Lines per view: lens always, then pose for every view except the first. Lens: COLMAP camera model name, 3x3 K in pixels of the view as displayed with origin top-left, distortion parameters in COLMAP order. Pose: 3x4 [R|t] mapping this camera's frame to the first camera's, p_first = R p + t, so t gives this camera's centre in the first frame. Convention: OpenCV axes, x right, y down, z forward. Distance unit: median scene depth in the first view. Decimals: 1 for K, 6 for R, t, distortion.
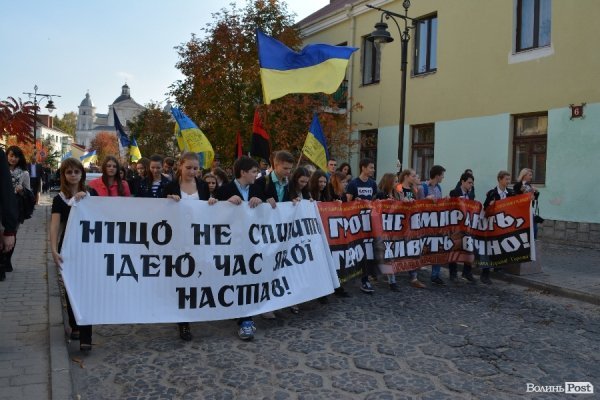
lens RADIAL K [[478.1, 0, 300.0], [0, 478.1, 200.0], [0, 0, 1]] dist [-0.080624, 0.007205]
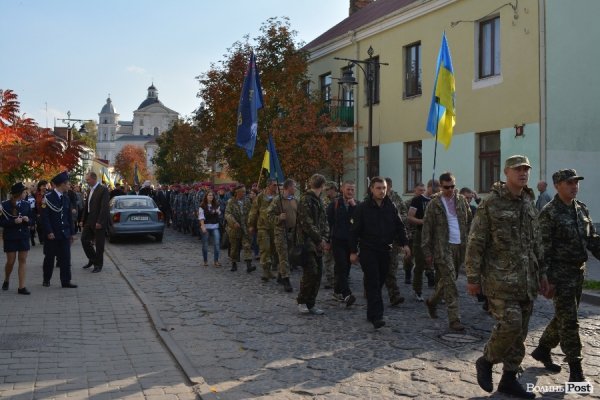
lens RADIAL K [[599.0, 0, 300.0], [0, 599.0, 200.0], [0, 0, 1]] dist [-0.070034, -0.007334]
pose [[0.992998, -0.030287, -0.114182, 0.127350], [0.026931, 0.999162, -0.030821, 0.011109], [0.115020, 0.027531, 0.992982, -0.350110]]
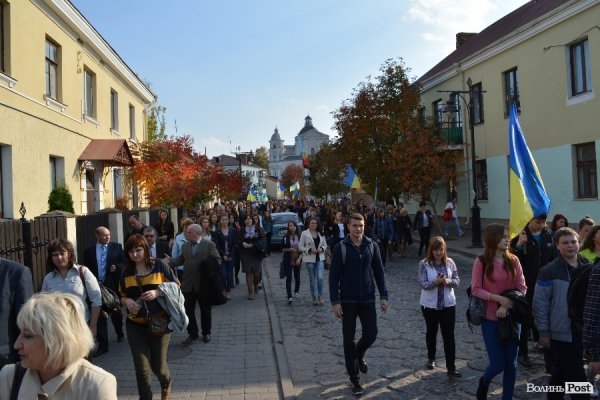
lens RADIAL K [[478.1, 0, 300.0], [0, 478.1, 200.0], [0, 0, 1]] dist [-0.080624, 0.007205]
pose [[0.923451, -0.076817, -0.375949, 0.159265], [0.063964, 0.996865, -0.046572, -0.013654], [0.378348, 0.018960, 0.925469, -0.323210]]
